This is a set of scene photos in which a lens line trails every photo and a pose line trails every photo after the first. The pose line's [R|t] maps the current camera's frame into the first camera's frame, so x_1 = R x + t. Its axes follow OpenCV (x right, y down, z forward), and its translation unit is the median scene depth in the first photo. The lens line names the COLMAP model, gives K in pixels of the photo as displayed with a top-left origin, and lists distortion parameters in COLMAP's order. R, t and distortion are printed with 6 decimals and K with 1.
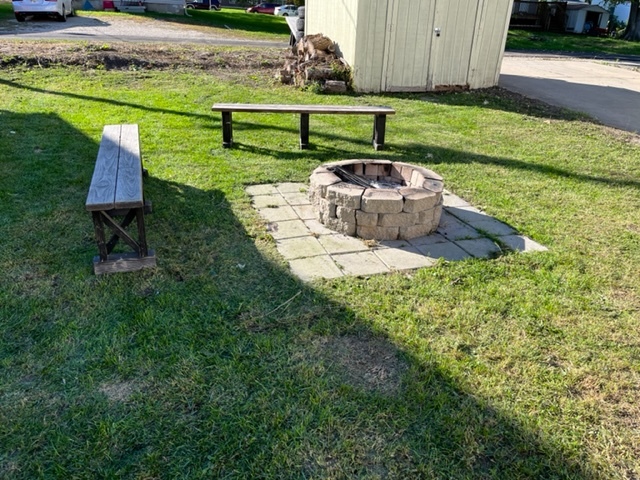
lens RADIAL K [[490.0, 0, 320.0], [0, 490.0, 240.0], [0, 0, 1]] dist [0.064115, -0.087116]
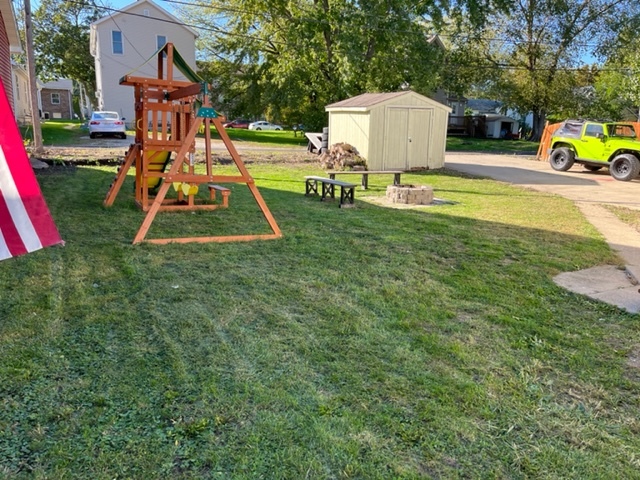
lens RADIAL K [[490.0, 0, 320.0], [0, 490.0, 240.0], [0, 0, 1]] dist [0.064115, -0.087116]
pose [[0.994999, -0.040944, 0.091105, -0.270116], [0.058288, 0.978724, -0.196726, 0.280292], [-0.081111, 0.201053, 0.976217, -0.675412]]
